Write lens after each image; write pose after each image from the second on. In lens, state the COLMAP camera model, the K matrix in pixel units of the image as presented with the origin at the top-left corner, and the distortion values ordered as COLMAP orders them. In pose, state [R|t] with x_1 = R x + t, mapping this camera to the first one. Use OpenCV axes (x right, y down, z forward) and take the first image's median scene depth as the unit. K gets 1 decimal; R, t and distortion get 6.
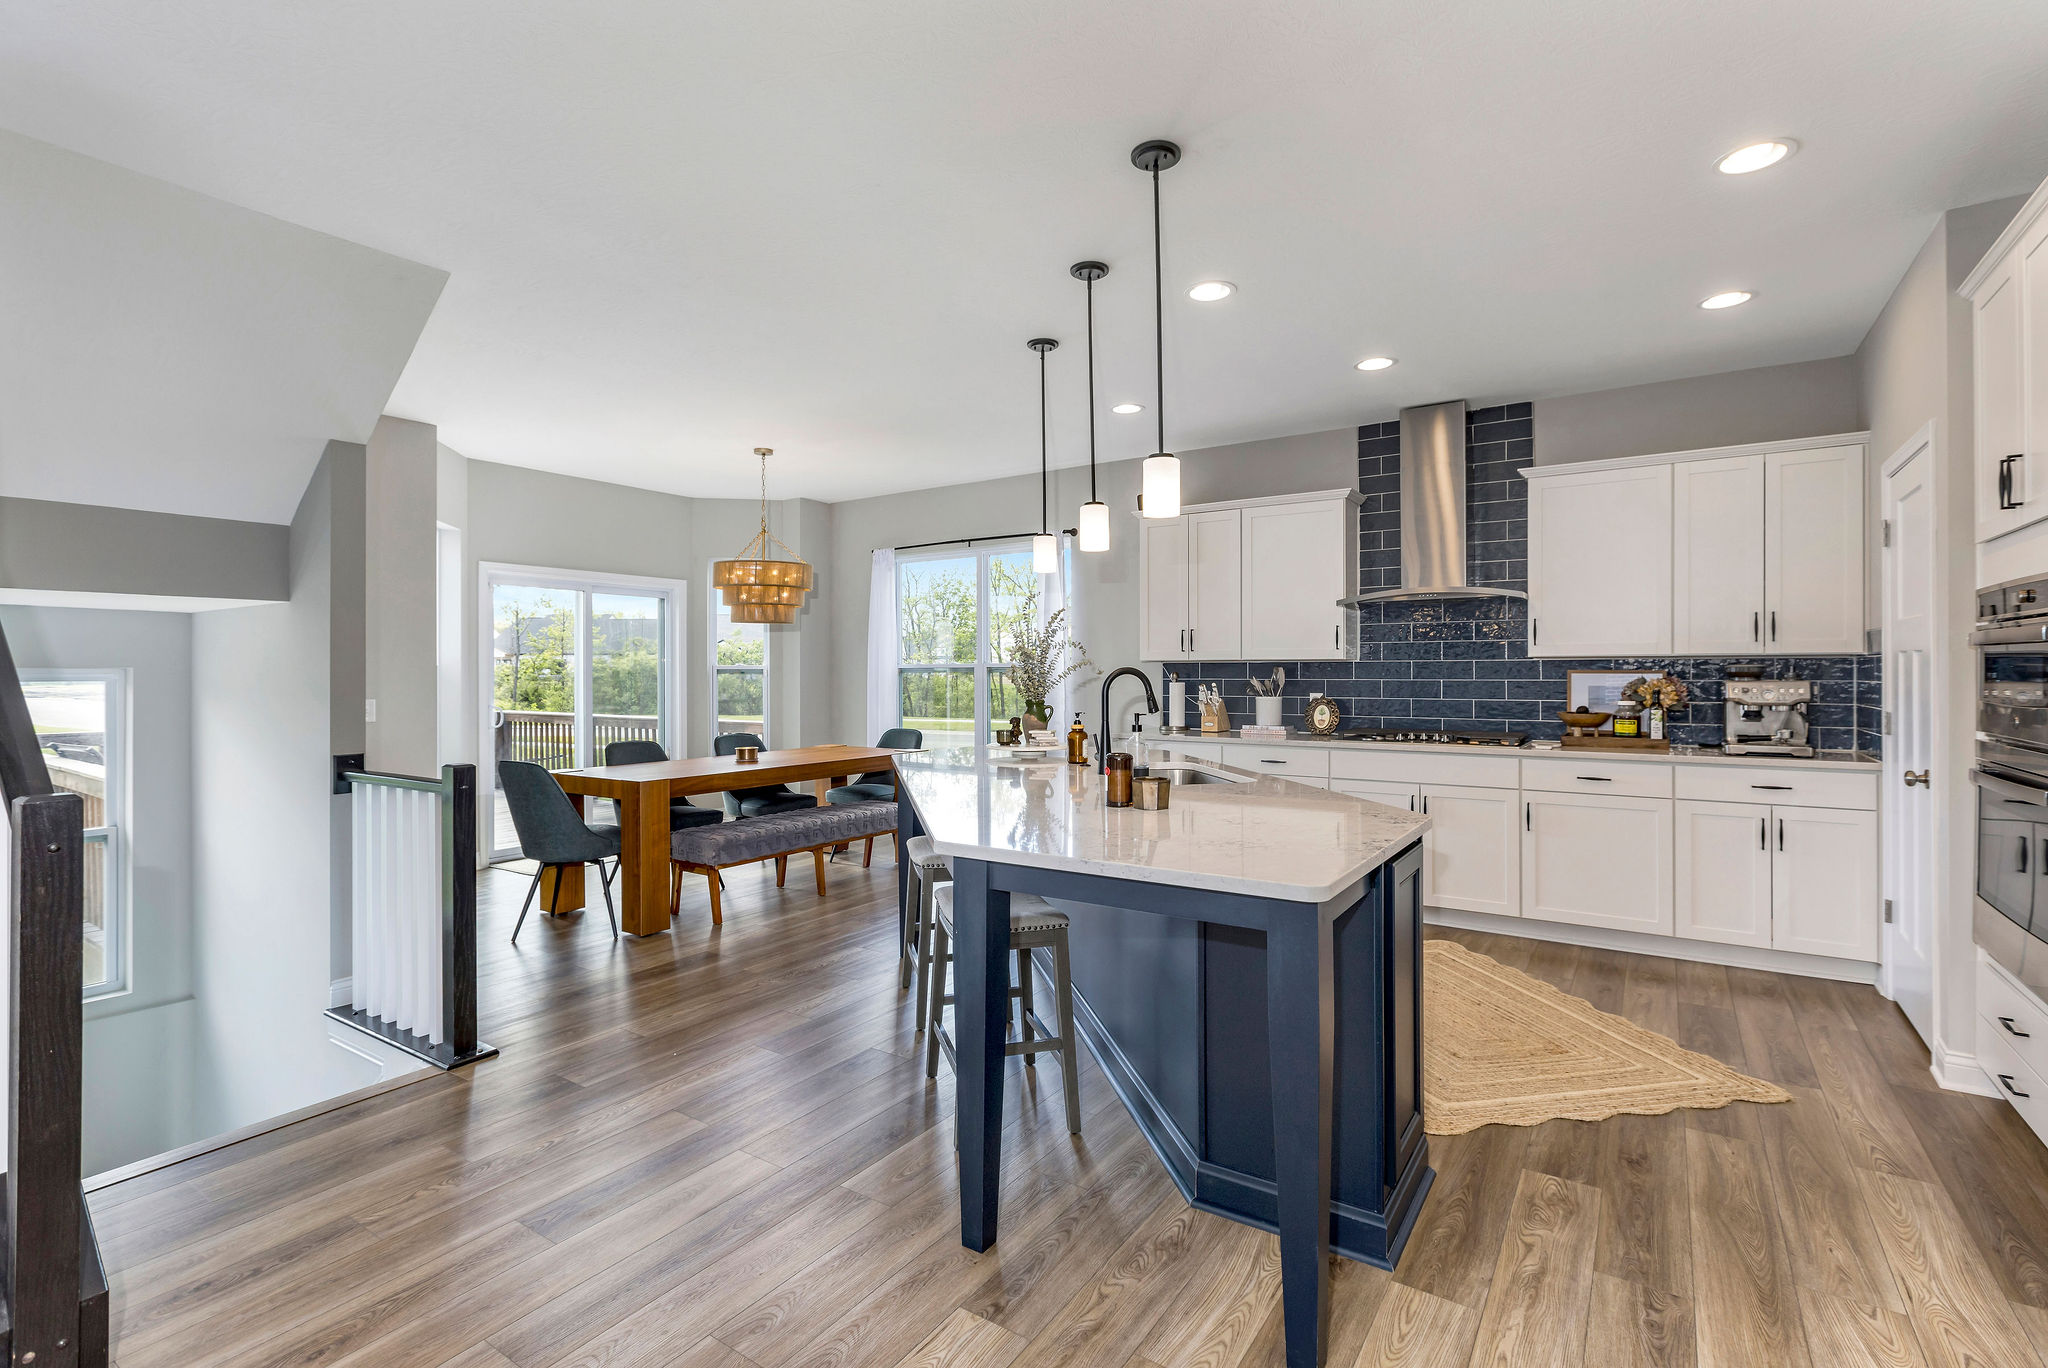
lens RADIAL K [[930.2, 0, 1009.2], [0, 930.2, 677.1], [0, 0, 1]] dist [0.001598, 0.000988]
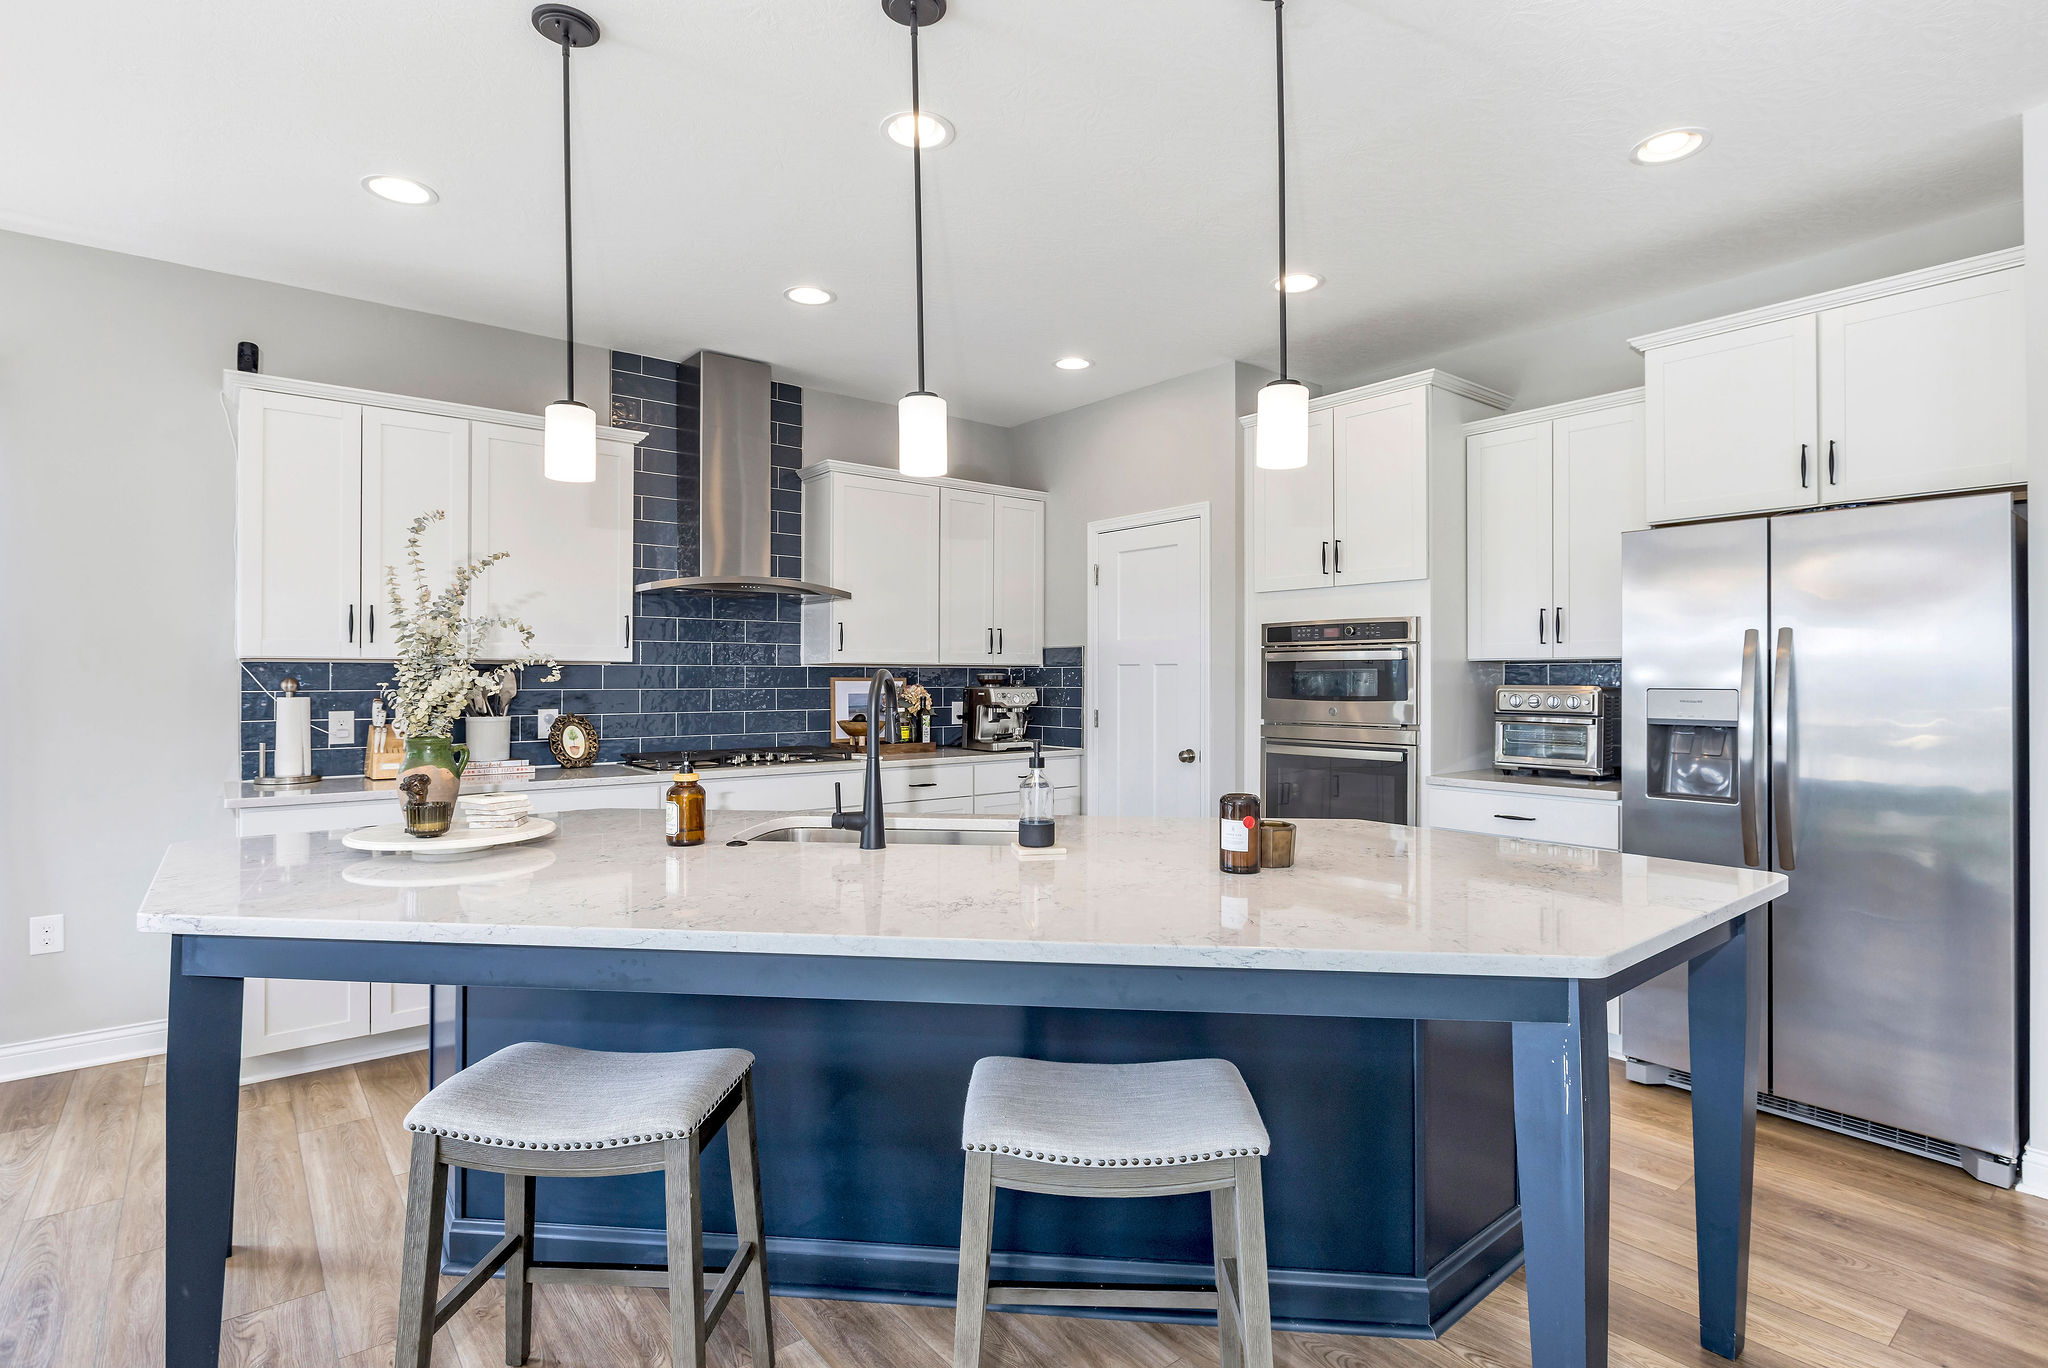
lens RADIAL K [[998.2, 0, 1018.2], [0, 998.2, 691.5], [0, 0, 1]] dist [-0.002797, -0.001705]
pose [[0.278467, -0.008563, 0.960408, -0.346945], [0.005241, 0.999959, 0.007396, 0.000250], [-0.960432, 0.002974, 0.278500, 0.544425]]
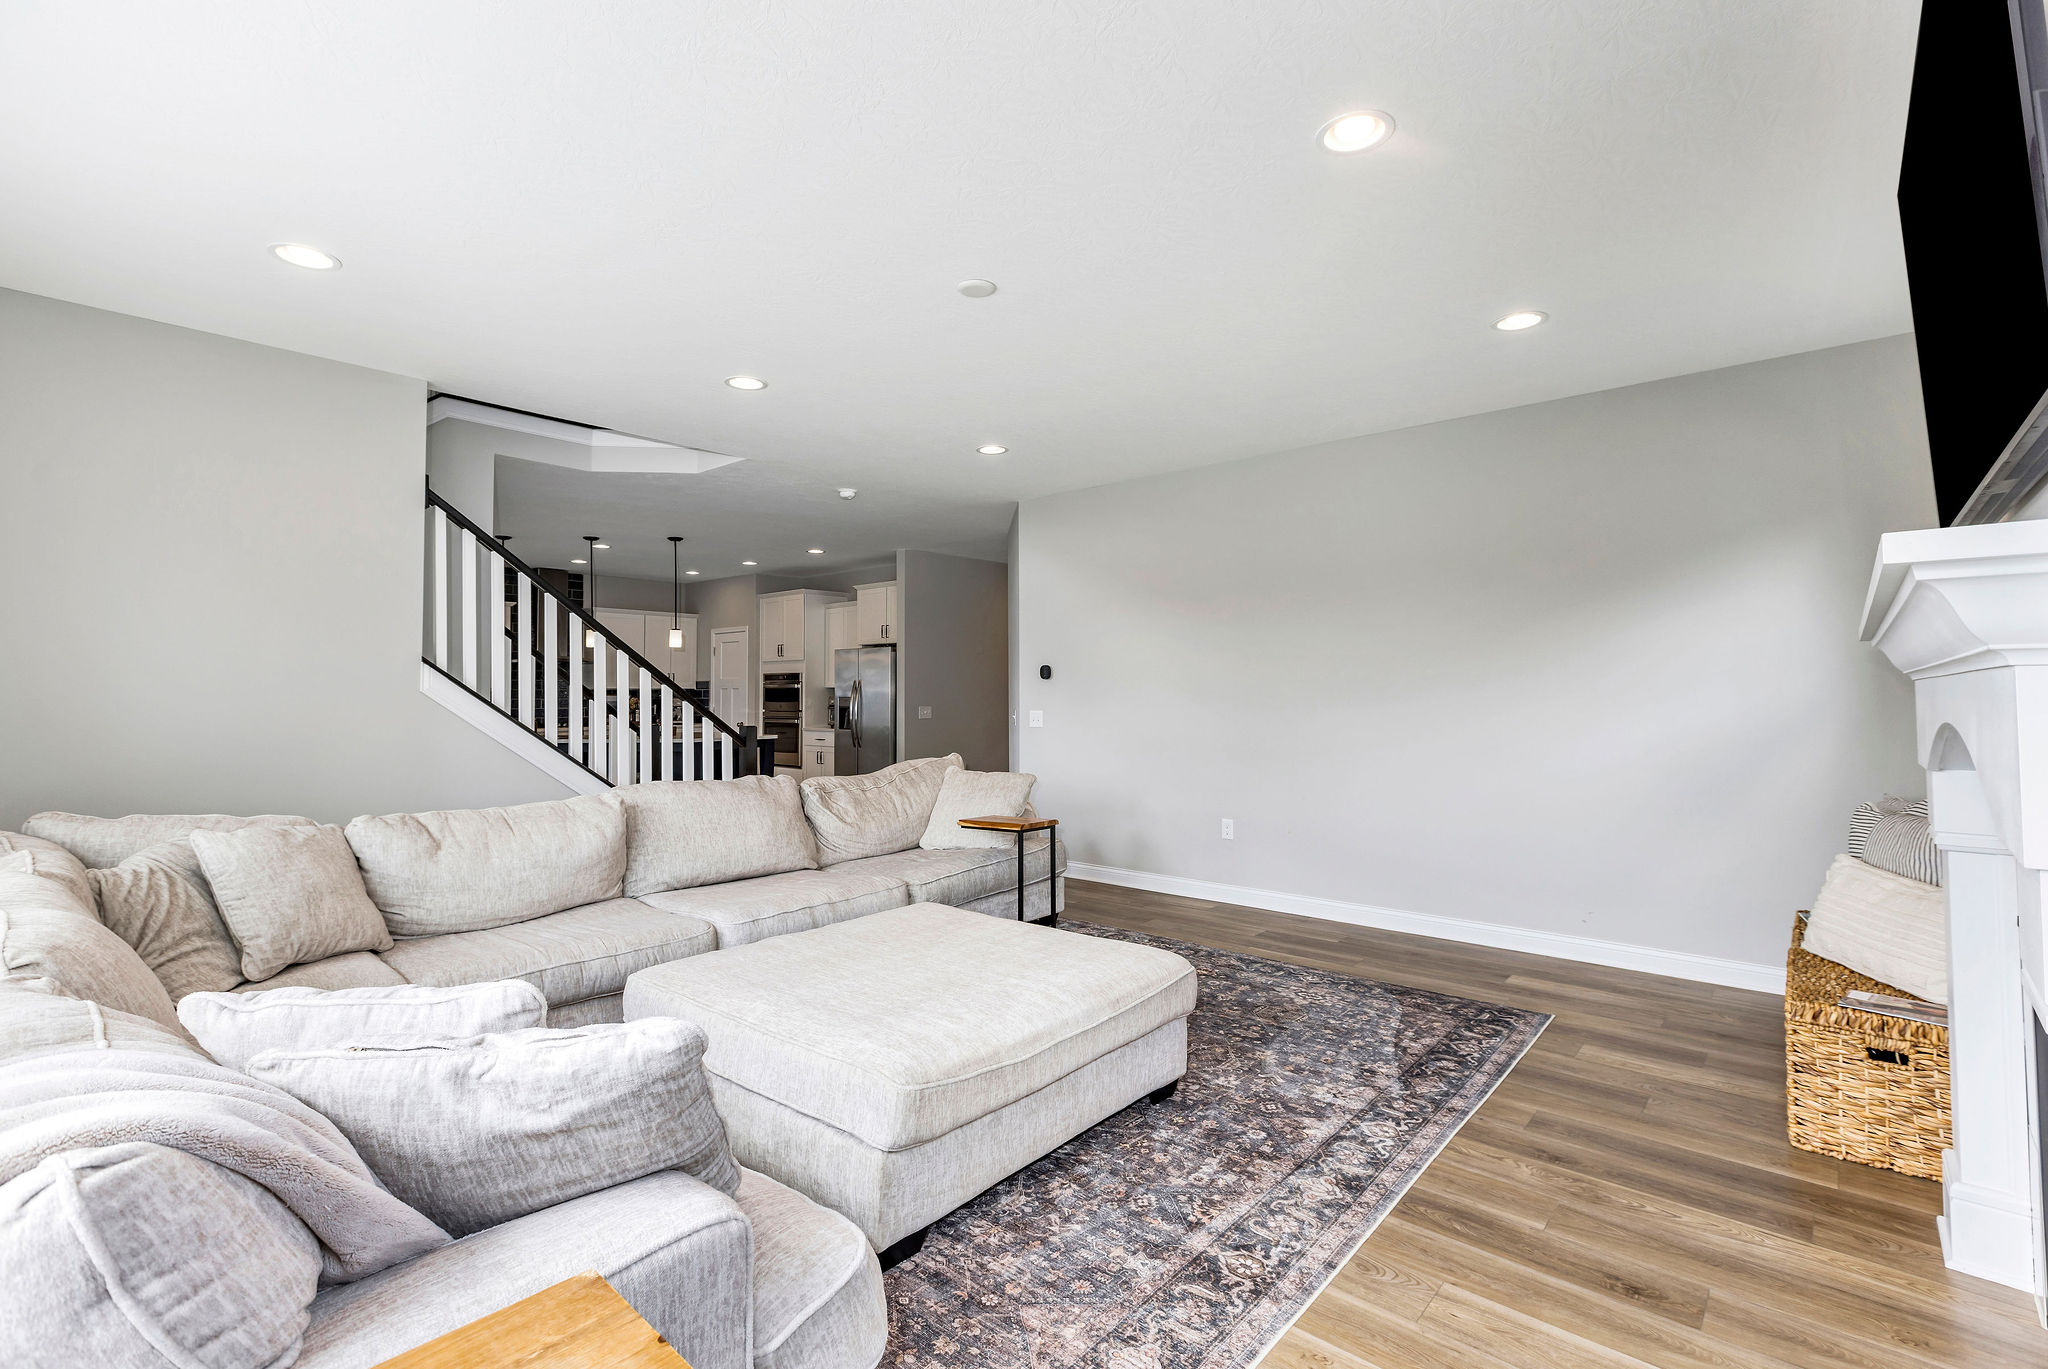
lens RADIAL K [[930.2, 0, 1018.9], [0, 930.2, 671.8], [0, 0, 1]] dist [0.001598, 0.000988]
pose [[0.113936, 0.023564, 0.993209, -1.609607], [0.009864, 0.999643, -0.024848, 0.003837], [-0.993439, 0.012628, 0.113663, -0.306173]]
